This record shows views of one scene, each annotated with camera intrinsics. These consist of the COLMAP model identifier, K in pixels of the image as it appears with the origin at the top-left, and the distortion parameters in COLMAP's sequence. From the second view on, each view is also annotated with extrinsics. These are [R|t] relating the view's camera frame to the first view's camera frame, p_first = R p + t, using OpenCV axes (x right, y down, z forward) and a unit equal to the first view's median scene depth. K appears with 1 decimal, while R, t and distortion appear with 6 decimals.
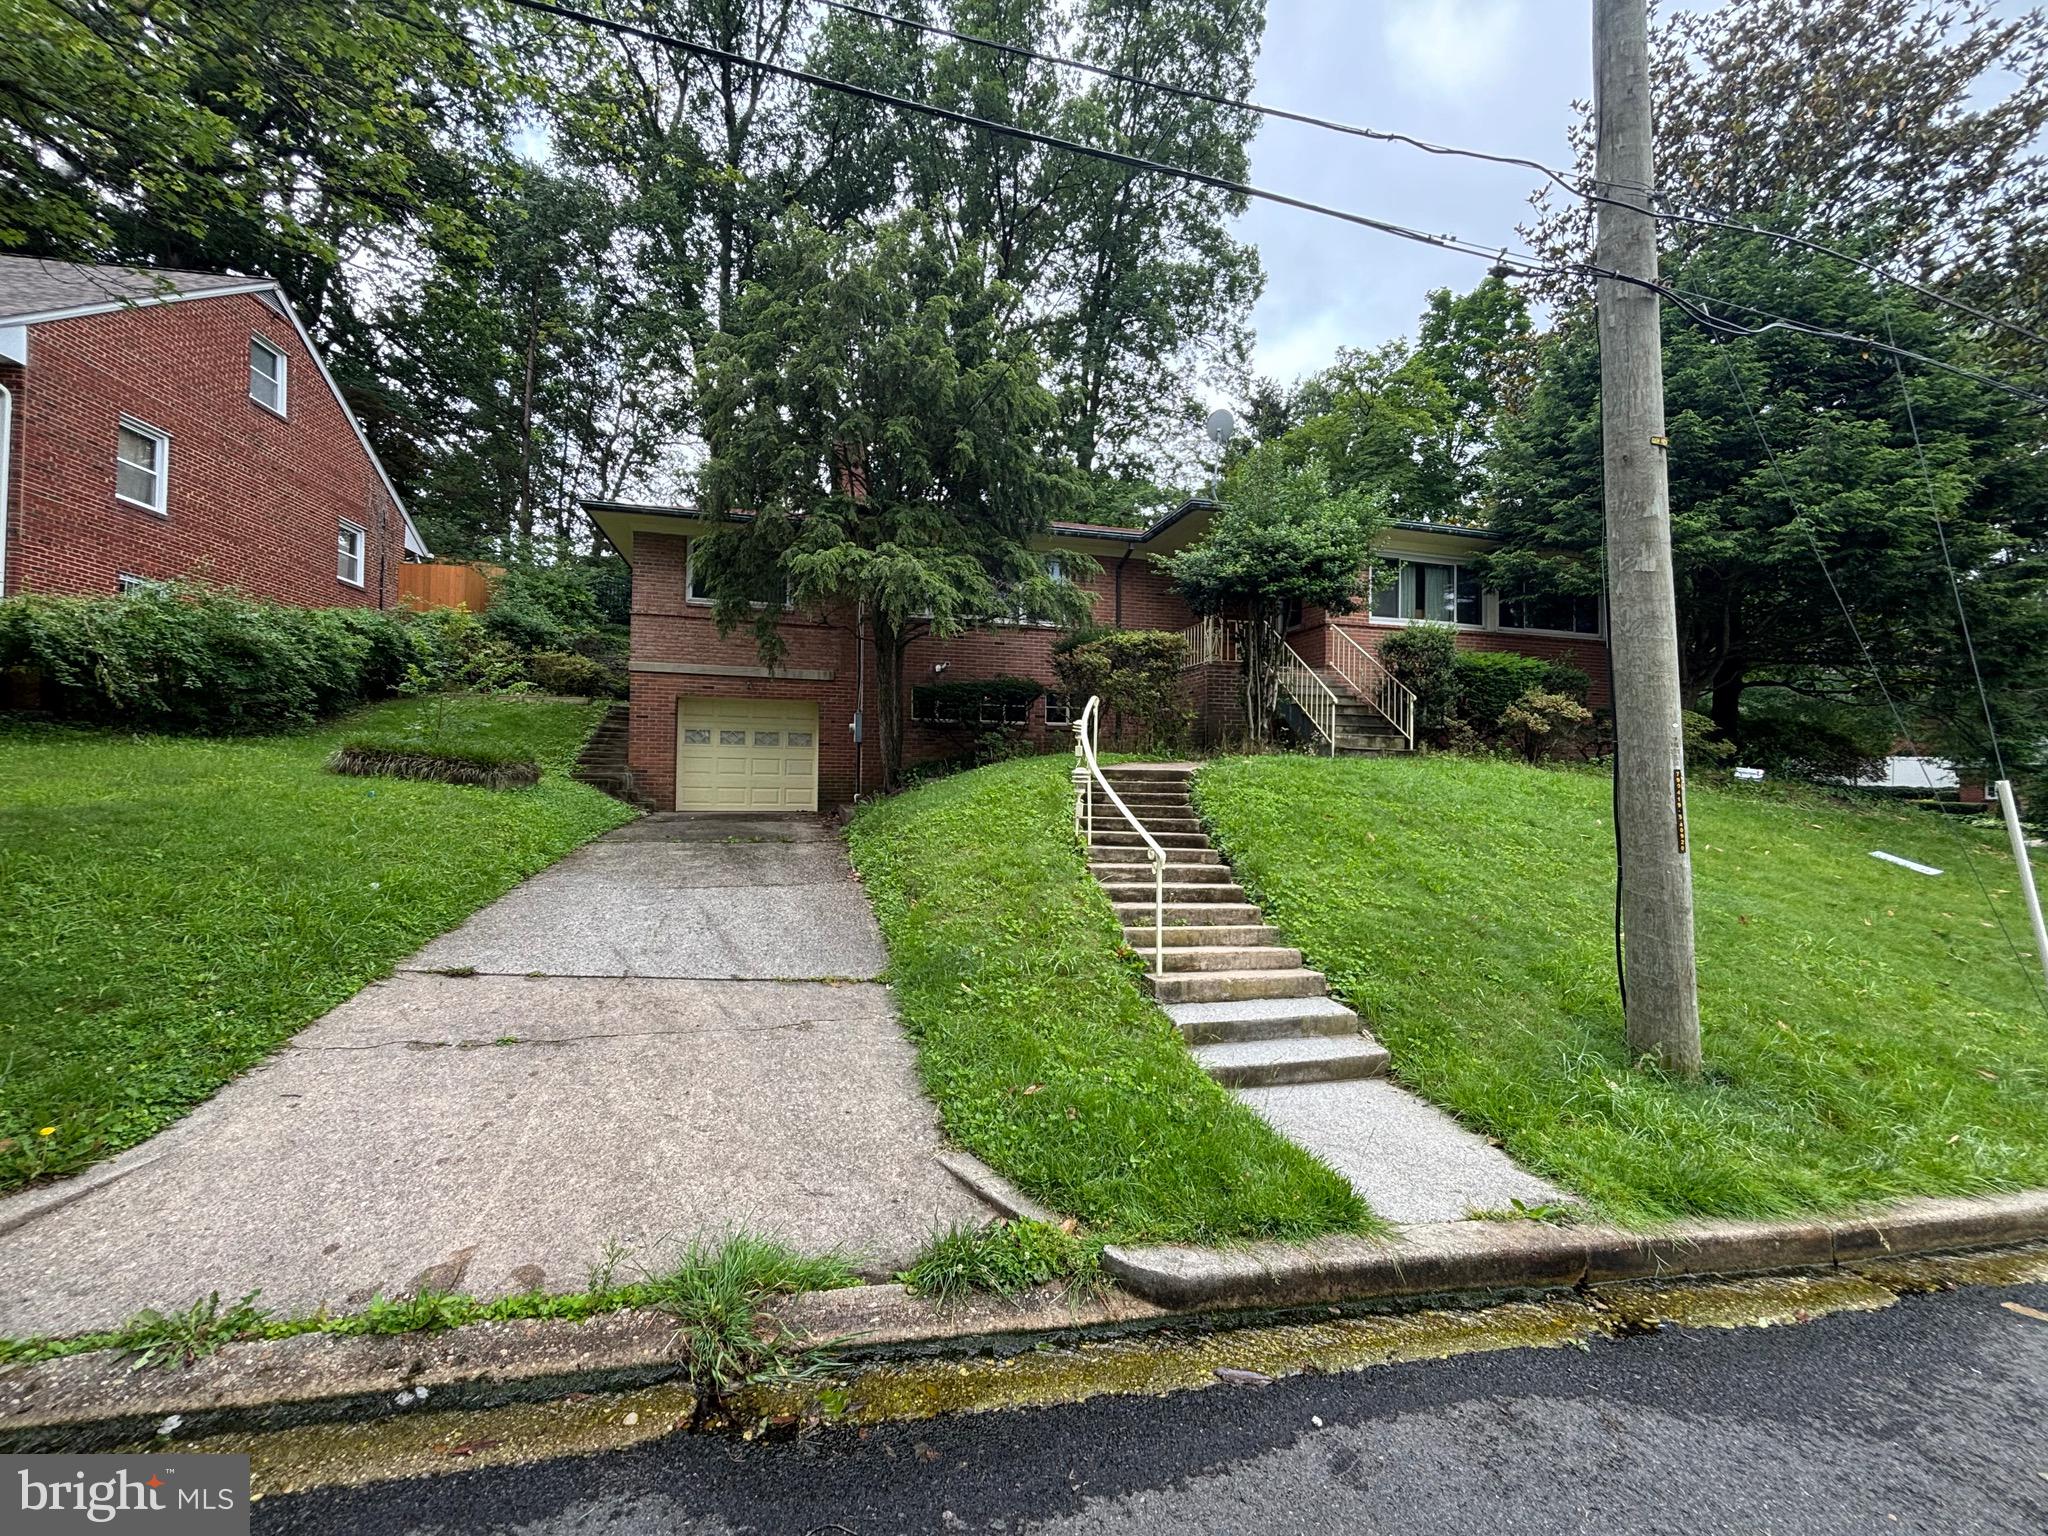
lens RADIAL K [[808.3, 0, 1024.0], [0, 808.3, 768.0], [0, 0, 1]] dist [0.000305, 0.000318]
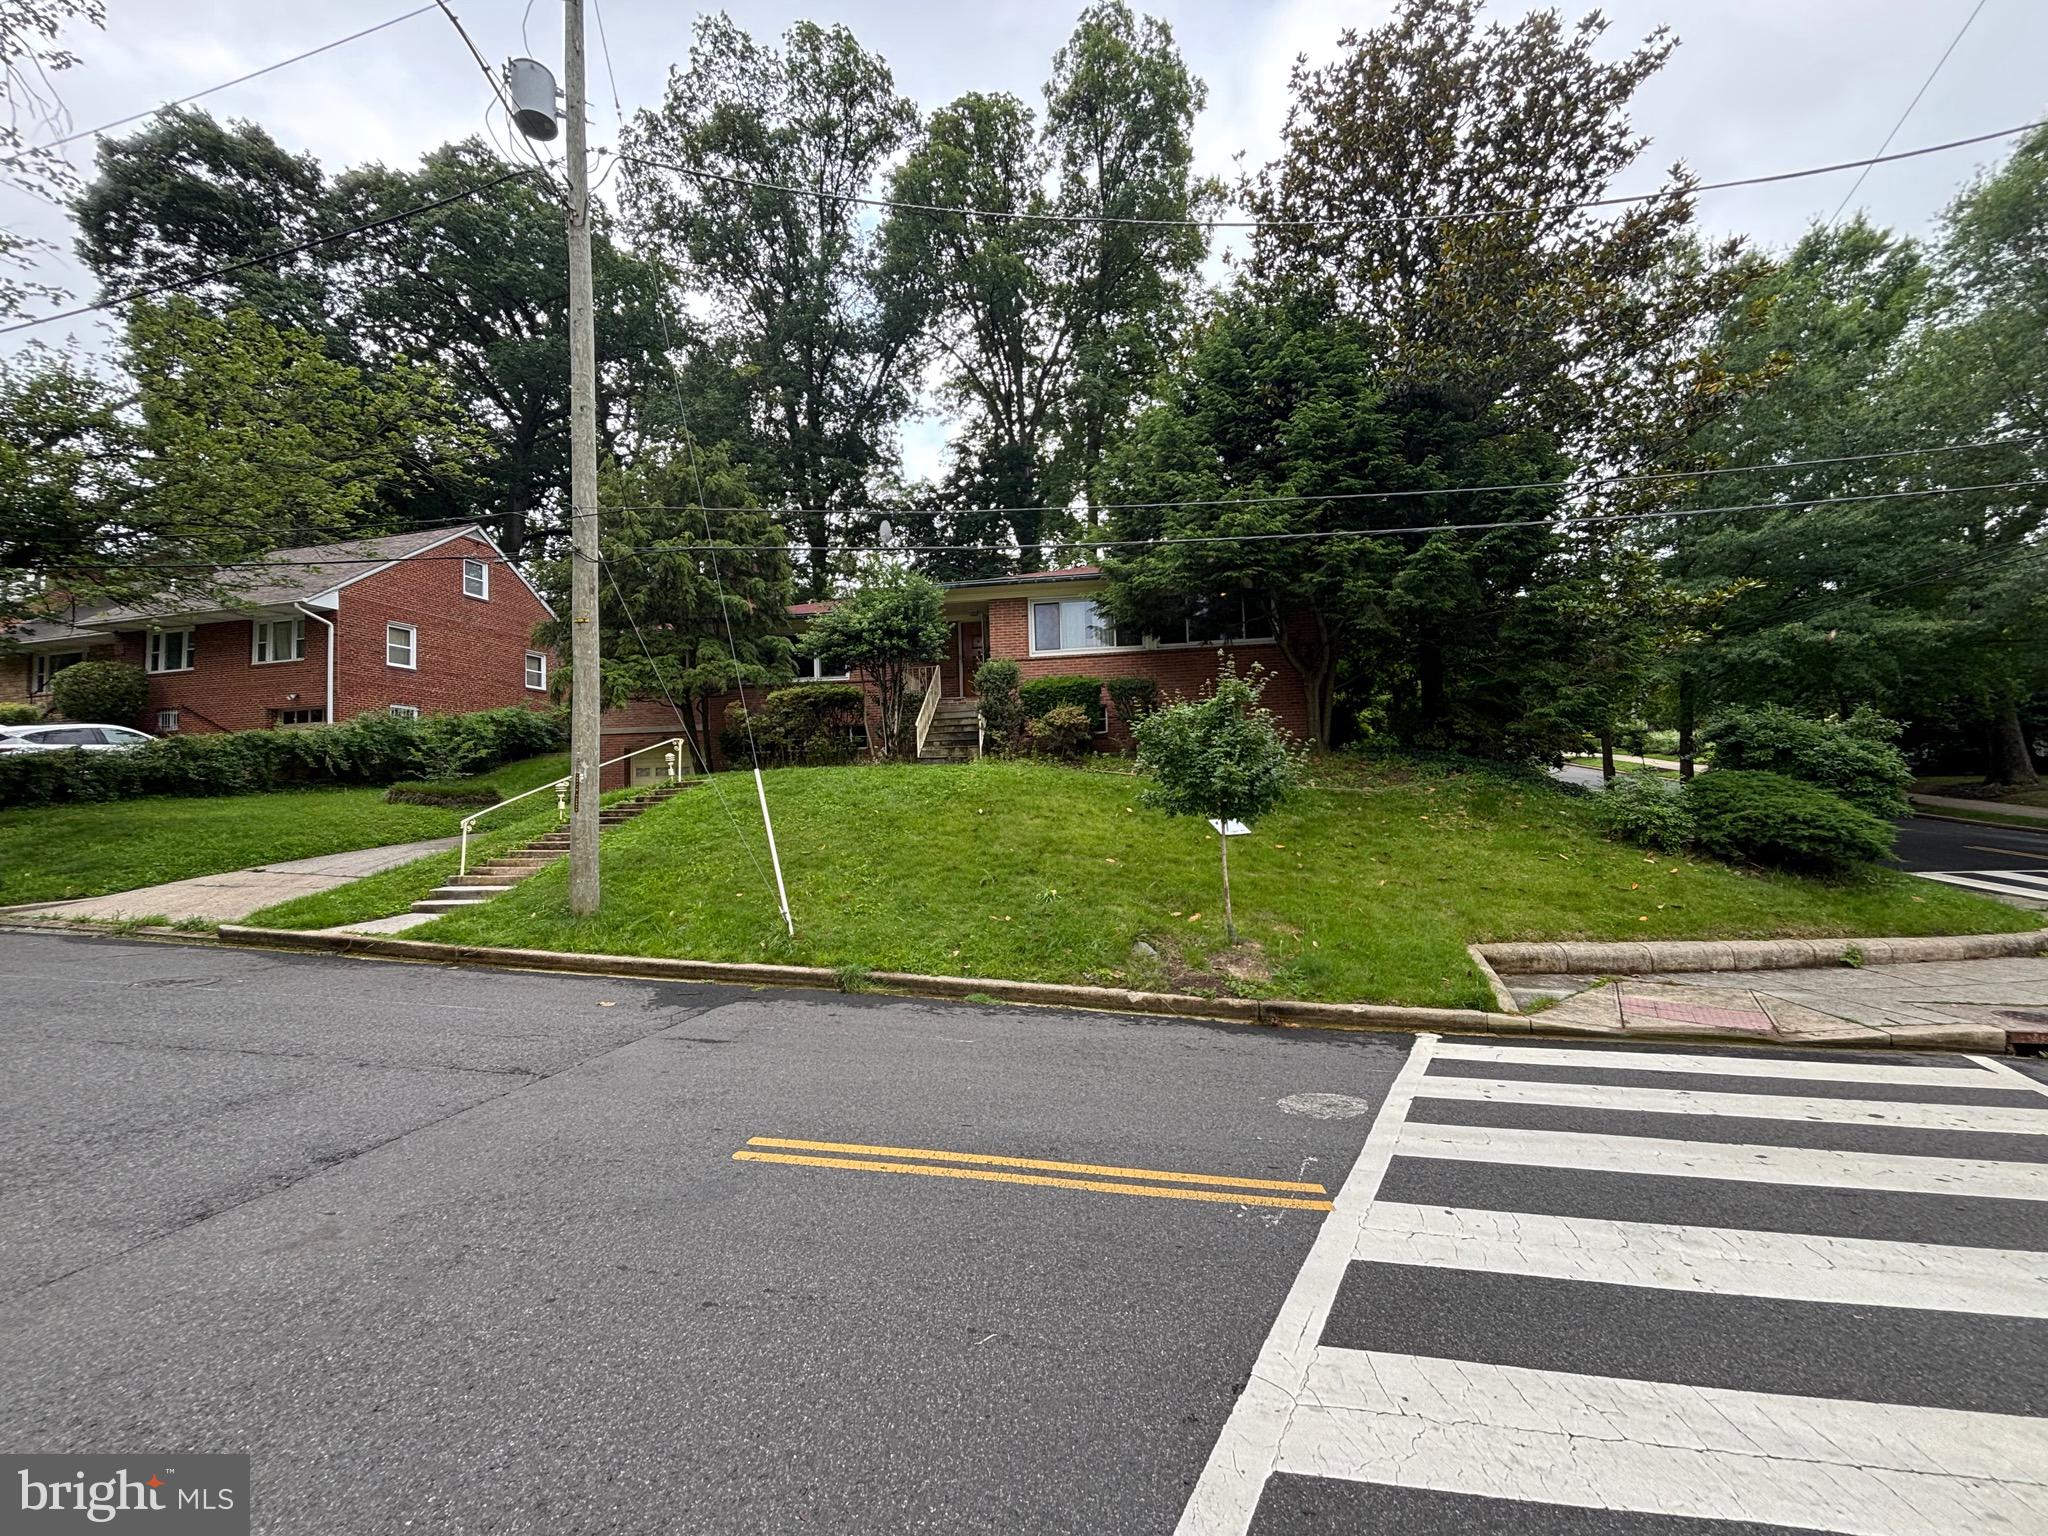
lens RADIAL K [[808.3, 0, 1024.0], [0, 808.3, 768.0], [0, 0, 1]] dist [0.000305, 0.000318]
pose [[0.922820, -0.054519, -0.381353, 1.090310], [0.047102, 0.998476, -0.028763, 0.041144], [0.382340, 0.008580, 0.923982, -0.218026]]
